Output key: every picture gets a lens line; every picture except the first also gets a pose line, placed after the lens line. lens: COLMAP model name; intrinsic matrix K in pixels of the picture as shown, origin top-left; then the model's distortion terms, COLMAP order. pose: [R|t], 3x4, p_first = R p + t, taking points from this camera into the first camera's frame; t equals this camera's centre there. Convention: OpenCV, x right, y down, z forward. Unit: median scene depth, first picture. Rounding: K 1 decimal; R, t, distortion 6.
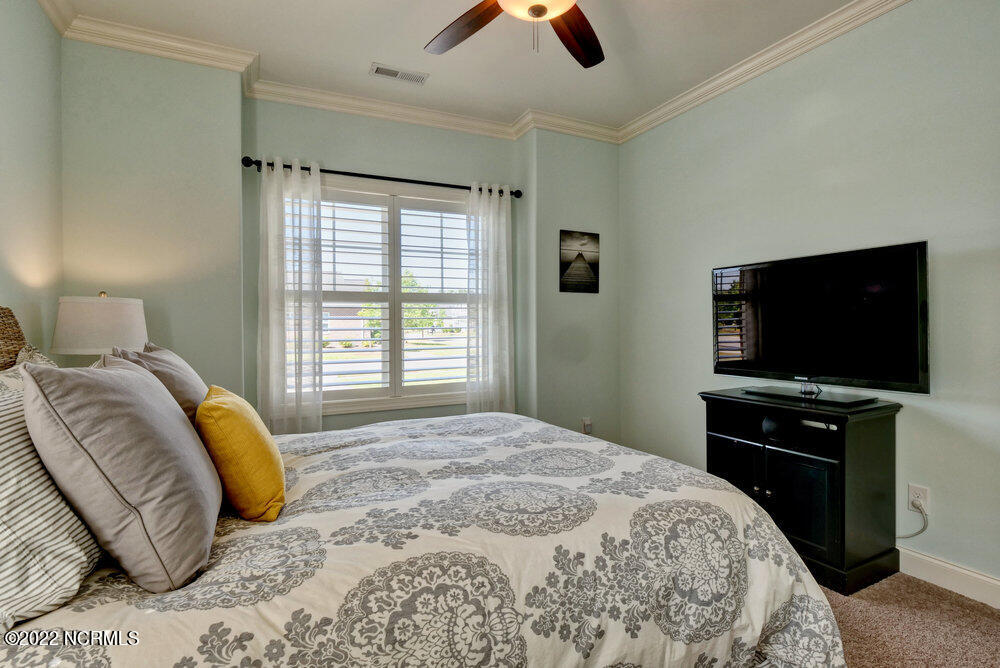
lens RADIAL K [[490.3, 0, 489.3], [0, 490.3, 333.1], [0, 0, 1]] dist [-0.012137, 0.000672]
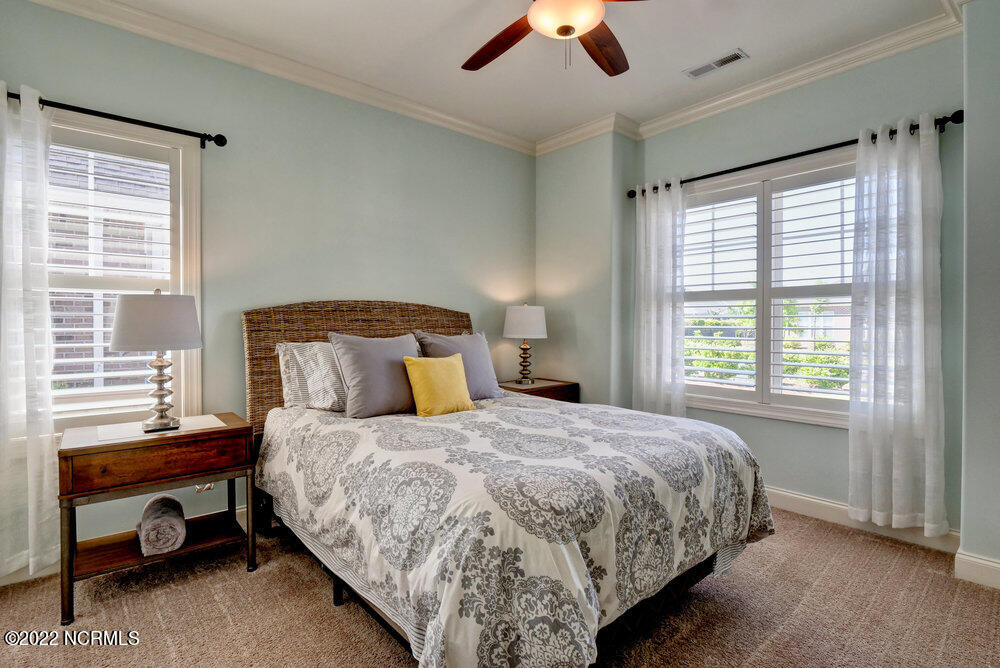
lens RADIAL K [[490.3, 0, 491.9], [0, 490.3, 330.5], [0, 0, 1]] dist [-0.012137, 0.000672]
pose [[0.237997, 0.020650, -0.971046, 0.624219], [-0.025545, 0.999561, 0.014996, -0.006041], [0.970930, 0.021236, 0.238420, 0.332427]]
